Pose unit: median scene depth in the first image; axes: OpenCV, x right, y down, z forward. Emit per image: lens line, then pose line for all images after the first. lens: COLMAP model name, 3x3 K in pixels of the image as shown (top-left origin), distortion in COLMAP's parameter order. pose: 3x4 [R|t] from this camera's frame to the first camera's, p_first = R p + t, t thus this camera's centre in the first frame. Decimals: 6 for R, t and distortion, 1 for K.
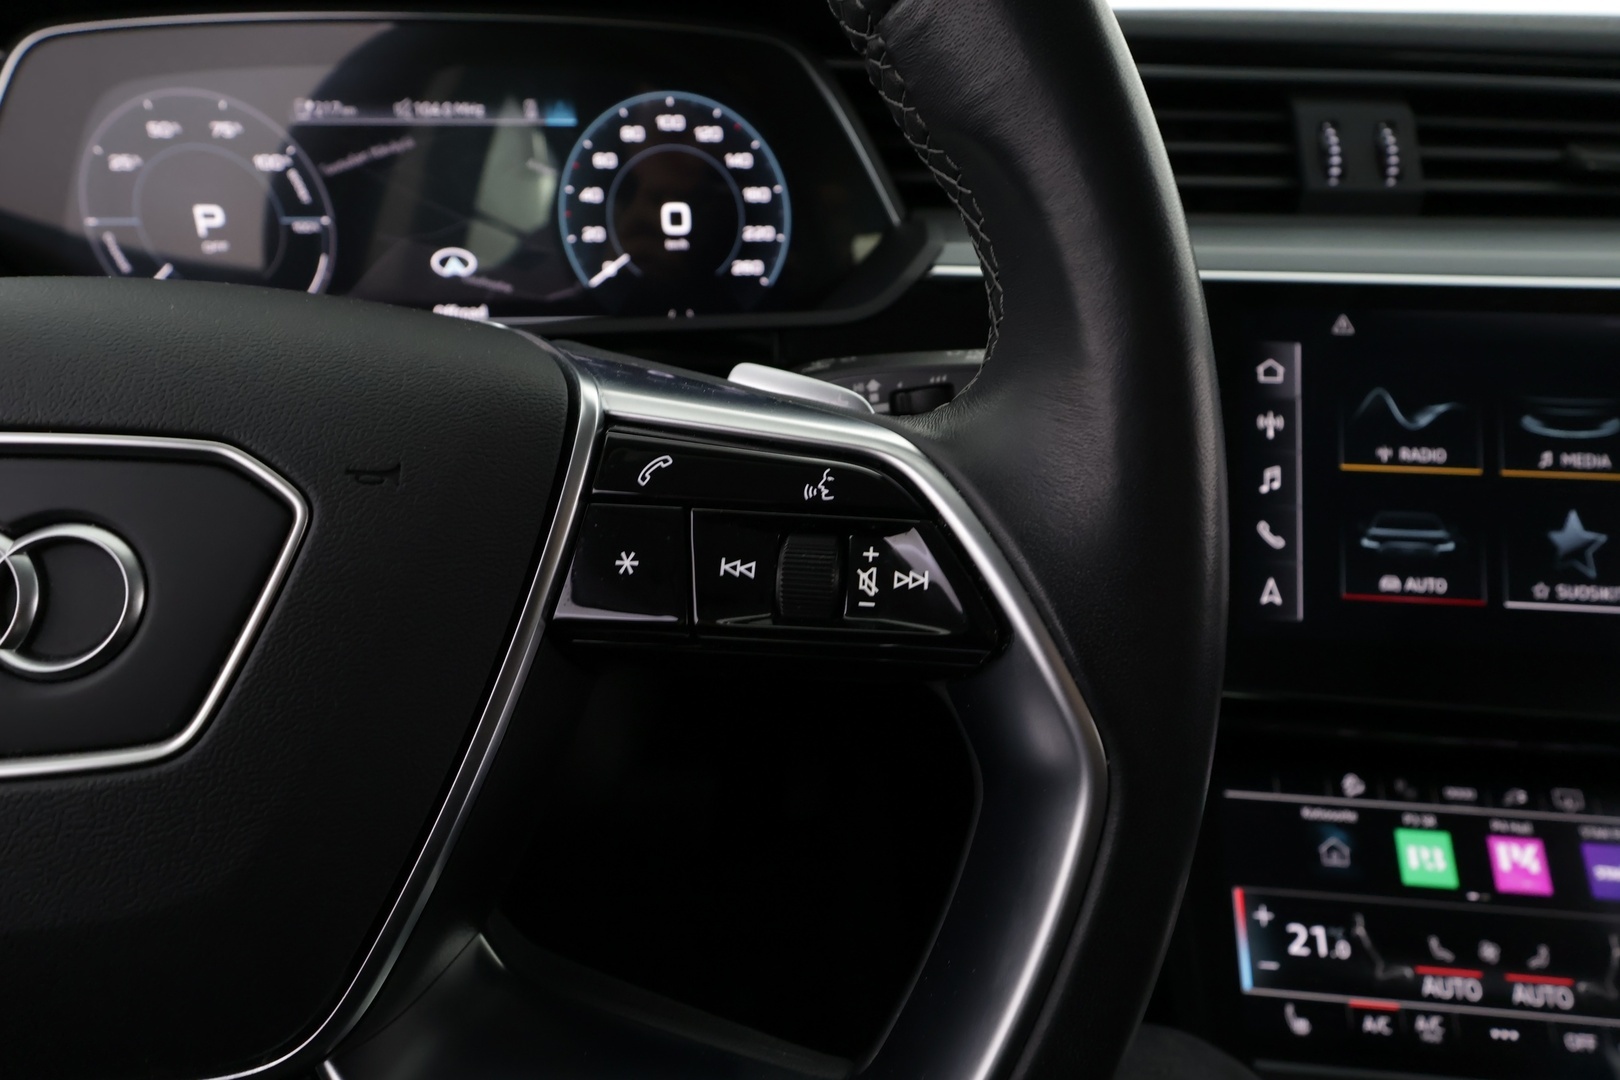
lens RADIAL K [[886.7, 0, 818.9], [0, 886.7, 543.5], [0, 0, 1]] dist [-0.002079, 0.002035]
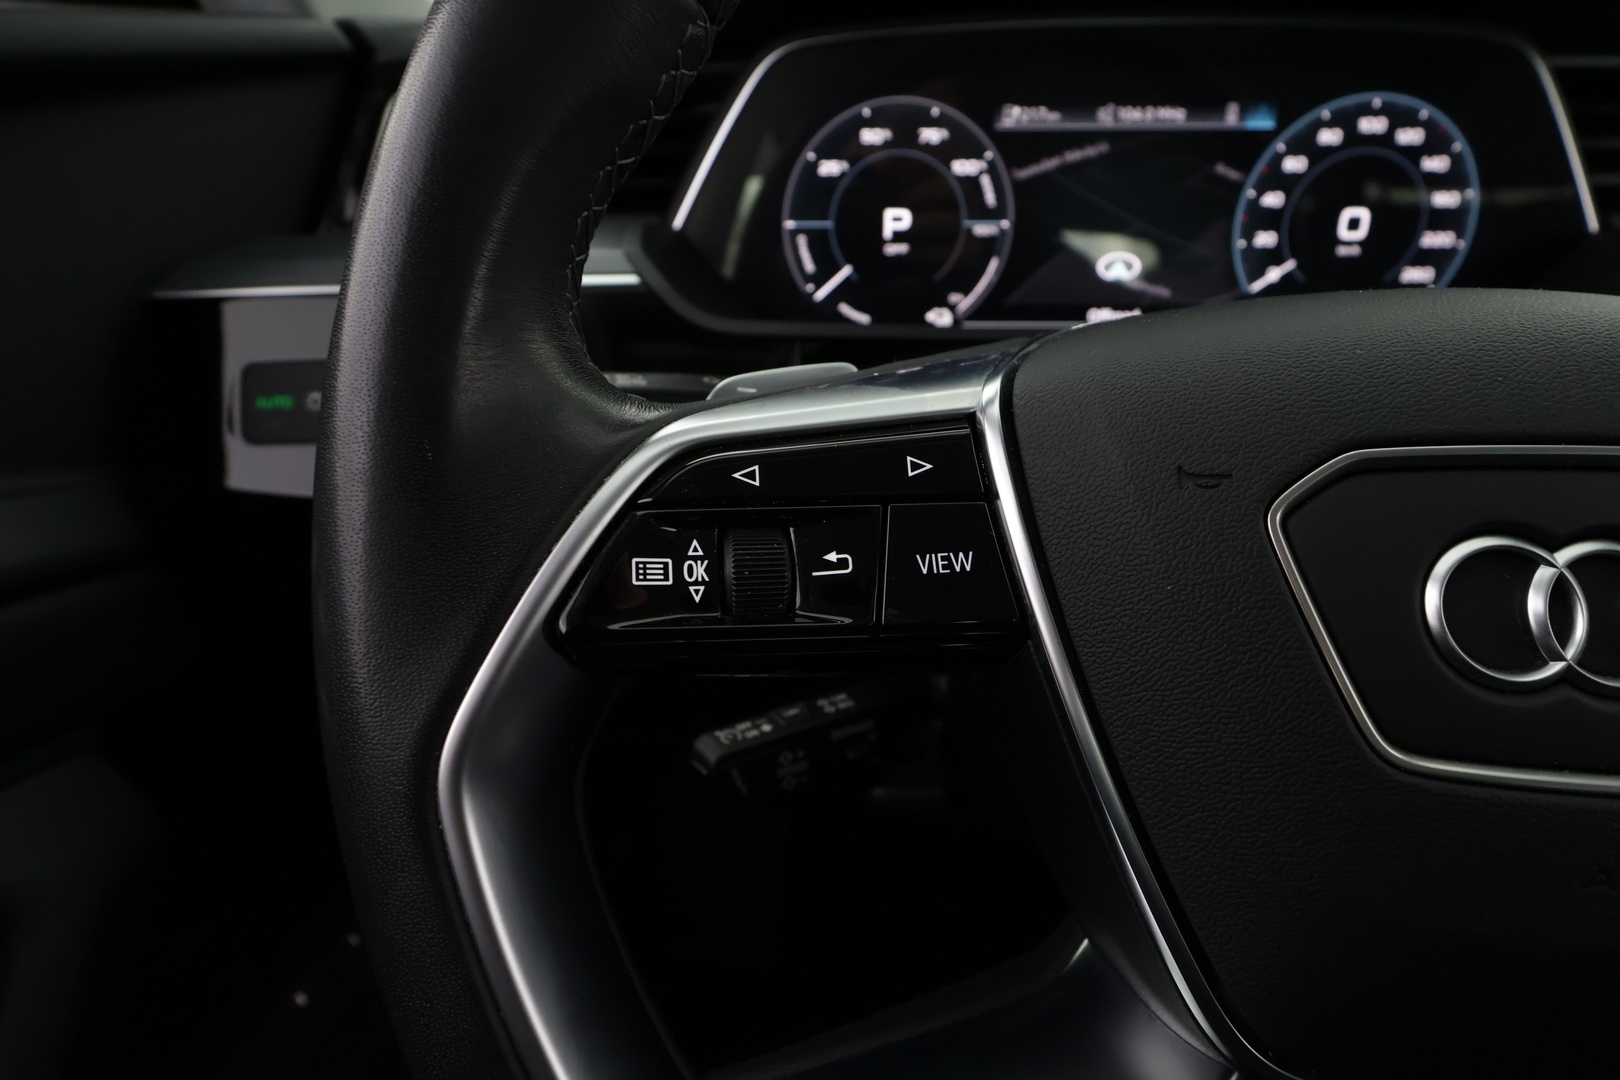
lens RADIAL K [[870.3, 0, 811.9], [0, 870.3, 540.7], [0, 0, 1]] dist [-0.000968, 0.001484]
pose [[0.991464, 0.048838, -0.120887, -0.638631], [-0.048210, 0.998804, 0.008119, 0.002313], [0.121139, -0.002222, 0.992633, -0.022865]]
